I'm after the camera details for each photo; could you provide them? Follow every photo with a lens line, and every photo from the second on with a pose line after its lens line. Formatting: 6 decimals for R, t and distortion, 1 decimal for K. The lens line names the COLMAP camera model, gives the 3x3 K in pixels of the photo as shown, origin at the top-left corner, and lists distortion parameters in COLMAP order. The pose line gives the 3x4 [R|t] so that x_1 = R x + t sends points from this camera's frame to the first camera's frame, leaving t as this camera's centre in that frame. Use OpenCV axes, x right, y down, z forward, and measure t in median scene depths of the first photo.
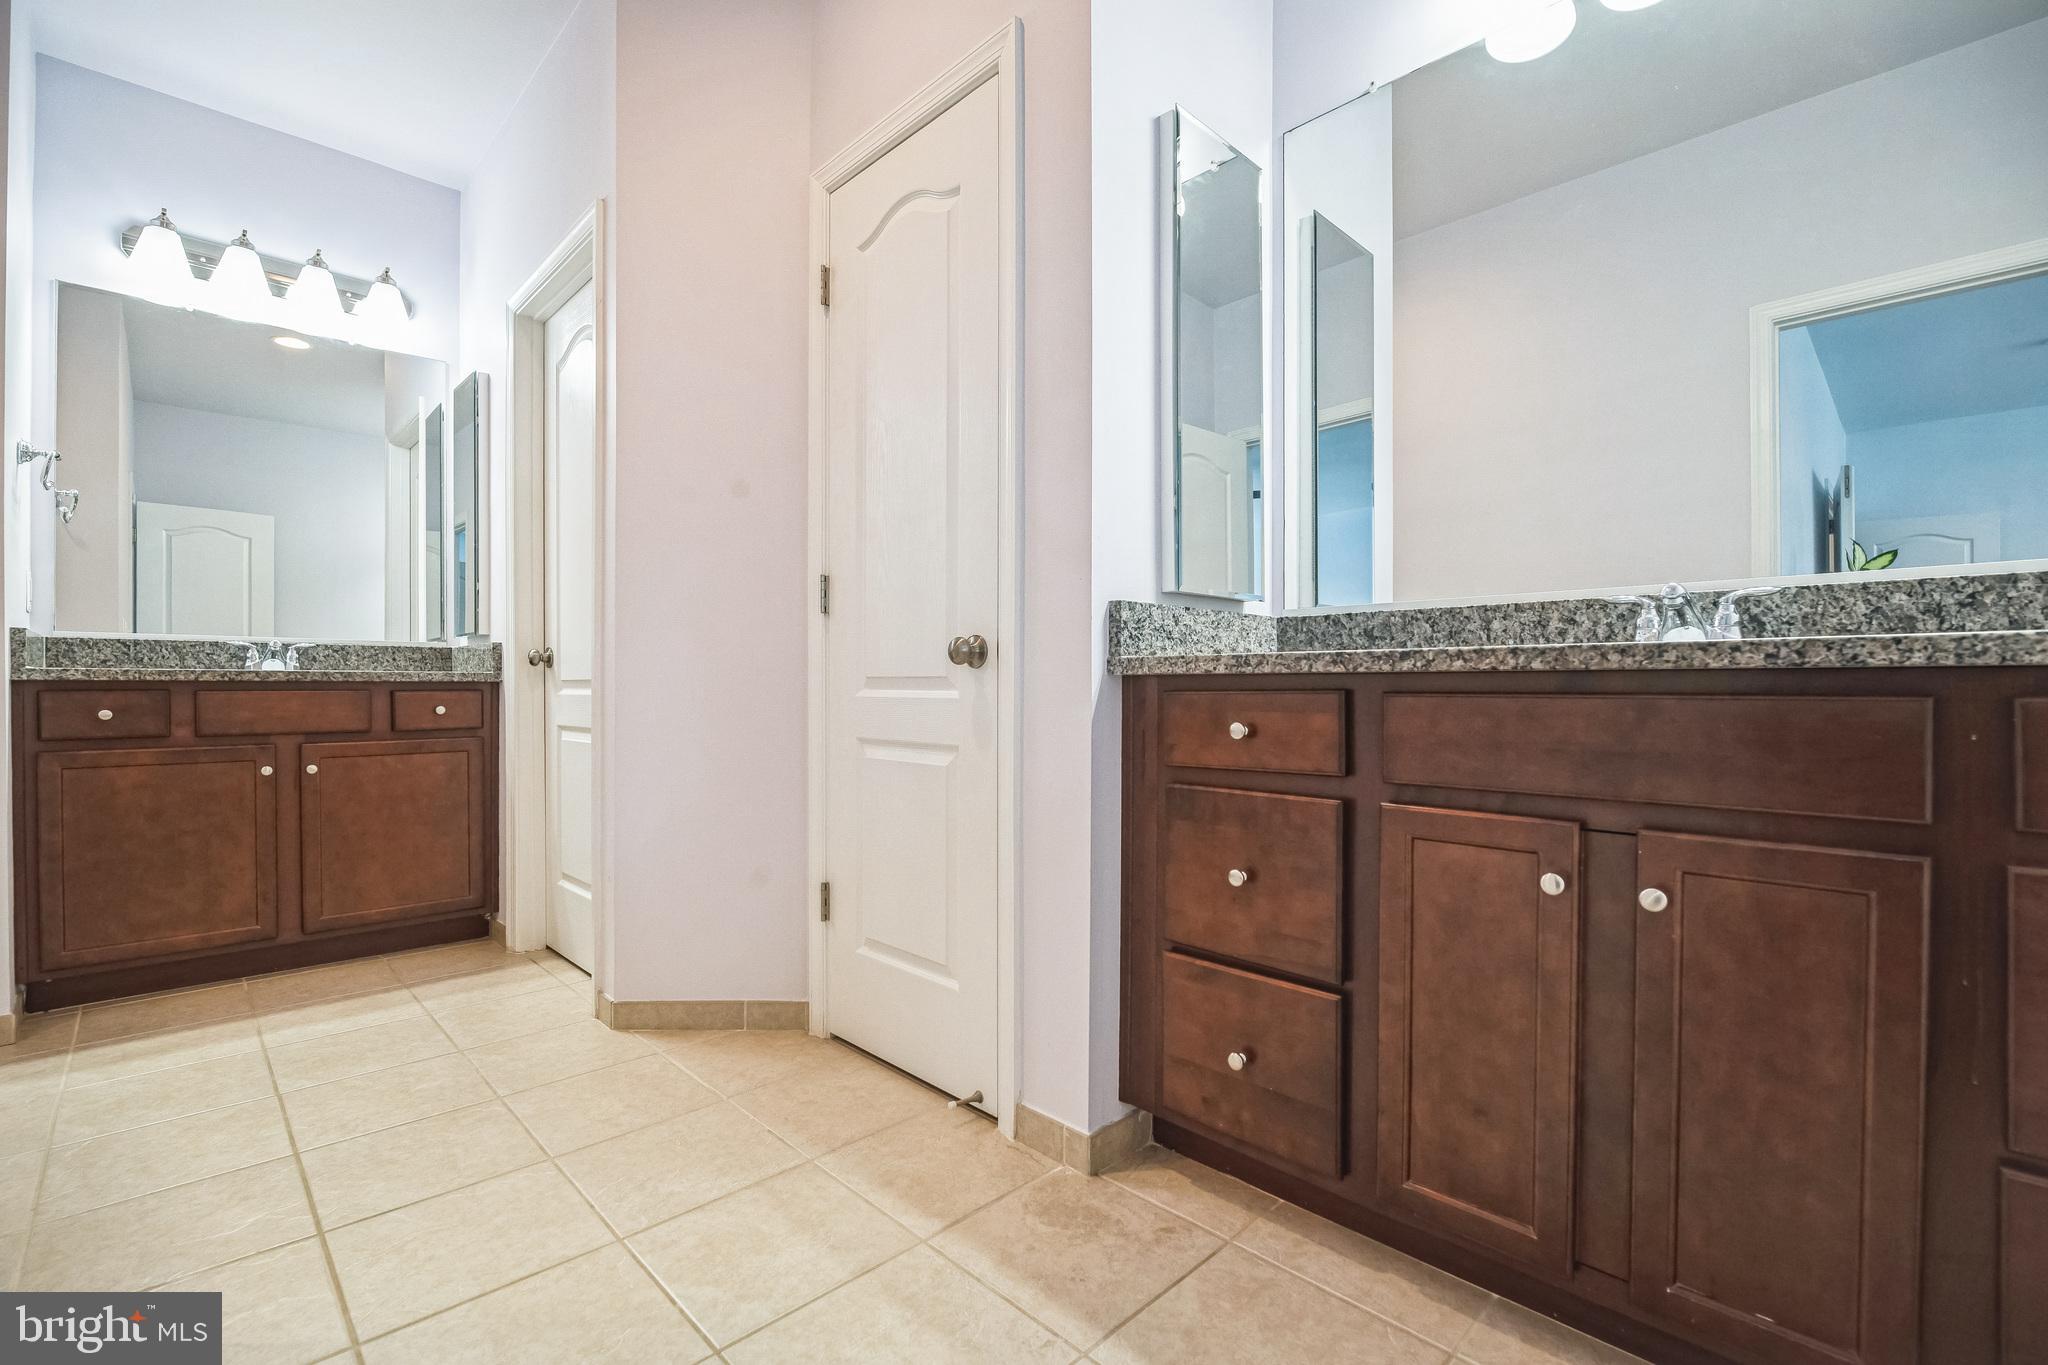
lens RADIAL K [[892.7, 0, 1034.6], [0, 892.7, 686.2], [0, 0, 1]] dist [-0.011197, -0.001513]
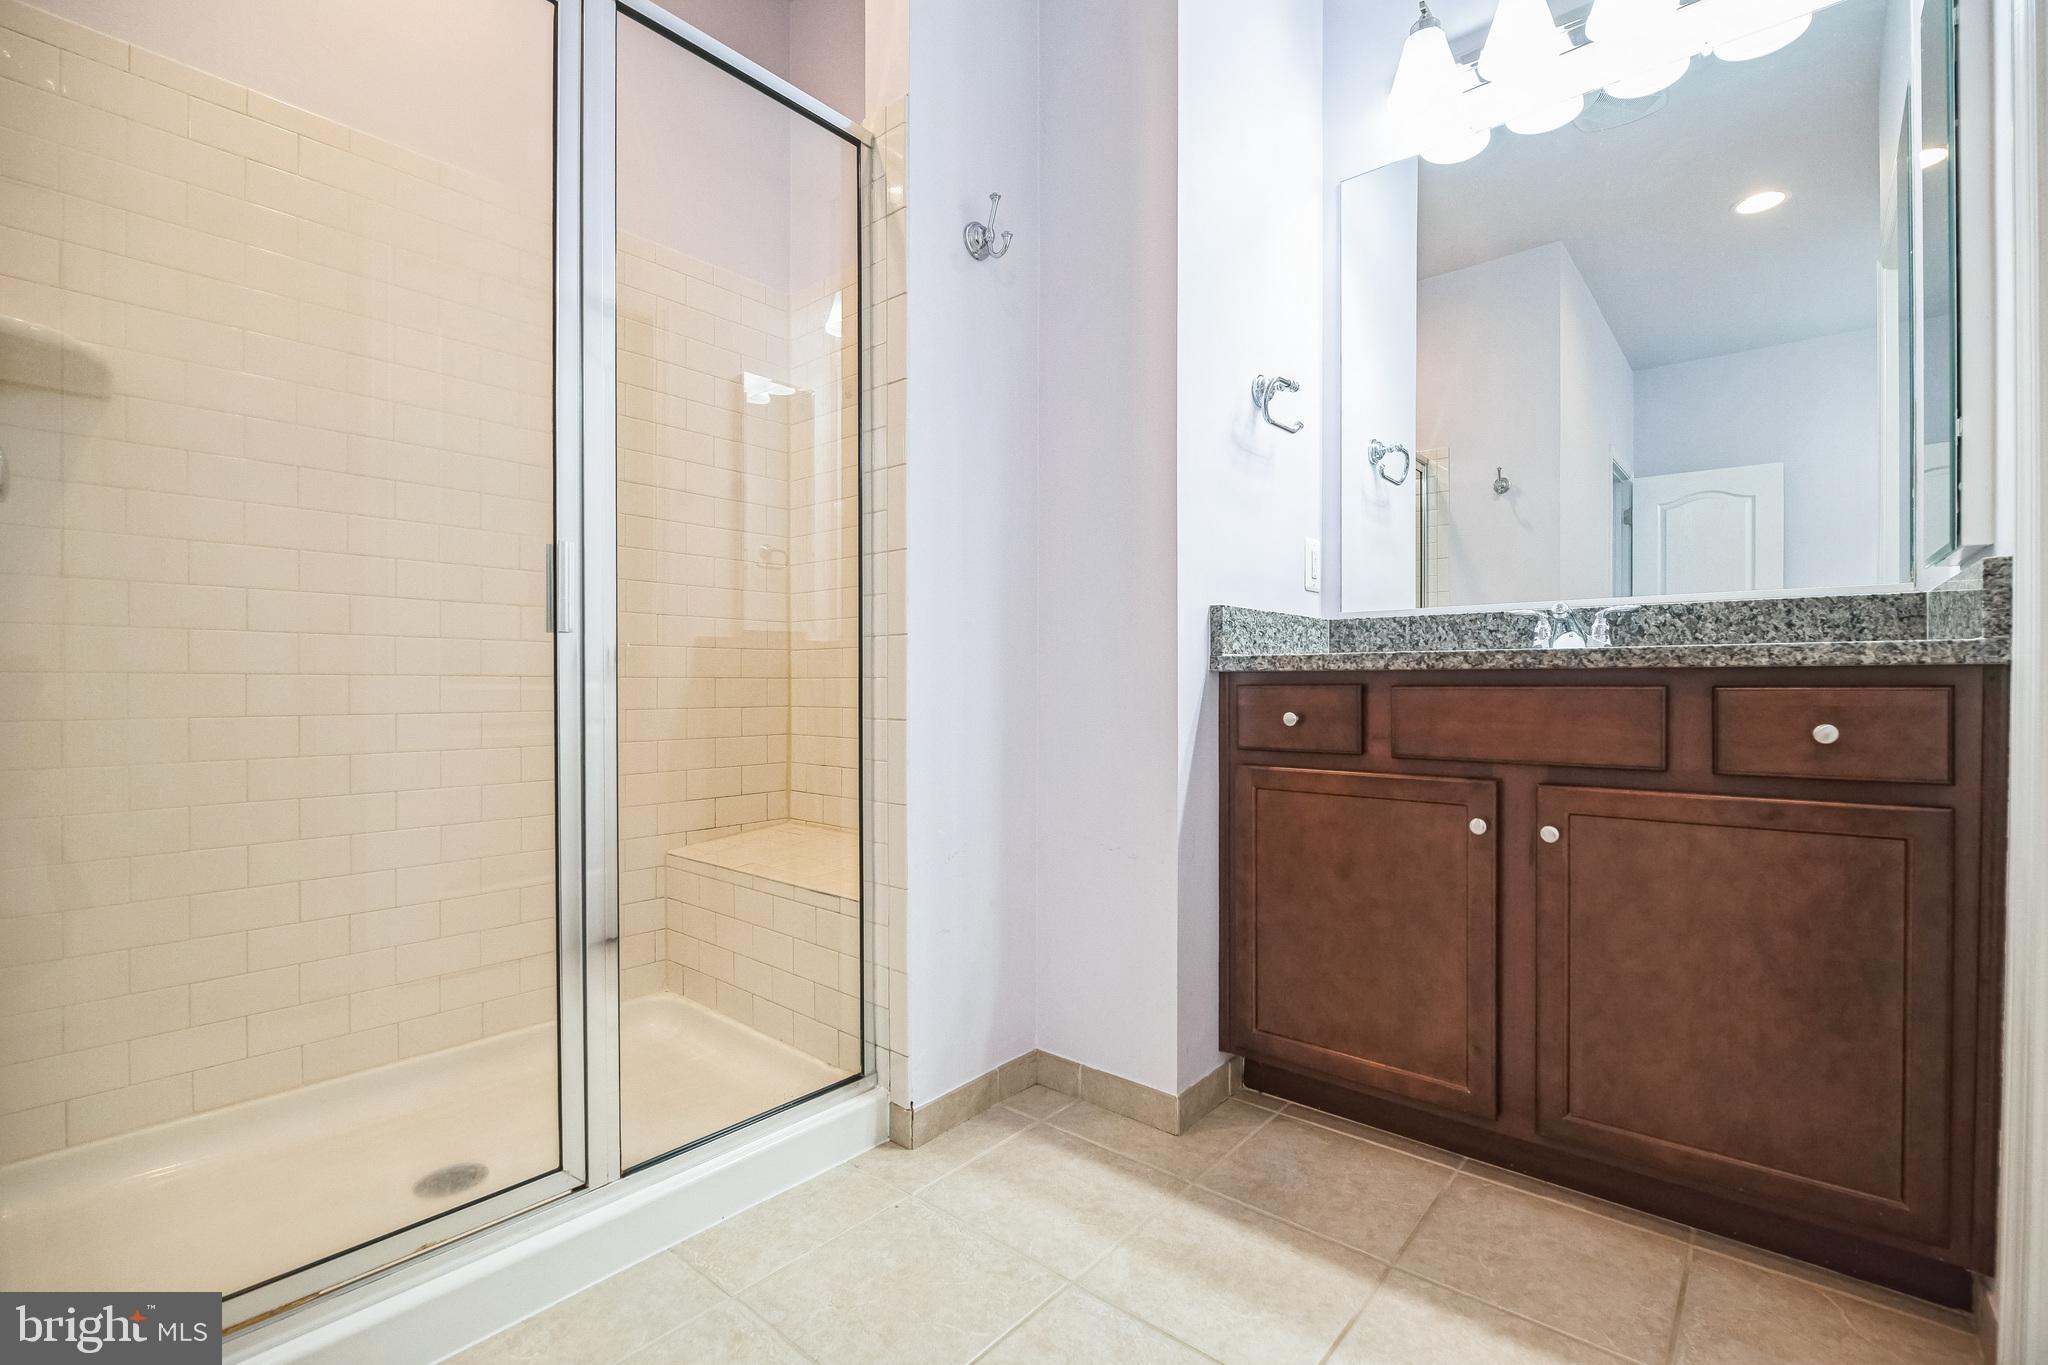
lens RADIAL K [[892.7, 0, 1034.6], [0, 892.7, 686.2], [0, 0, 1]] dist [-0.011197, -0.001513]
pose [[0.081081, 0.005120, -0.996694, -0.291318], [0.002325, 0.999983, 0.005326, 0.001255], [0.996705, -0.002749, 0.081068, 0.610239]]
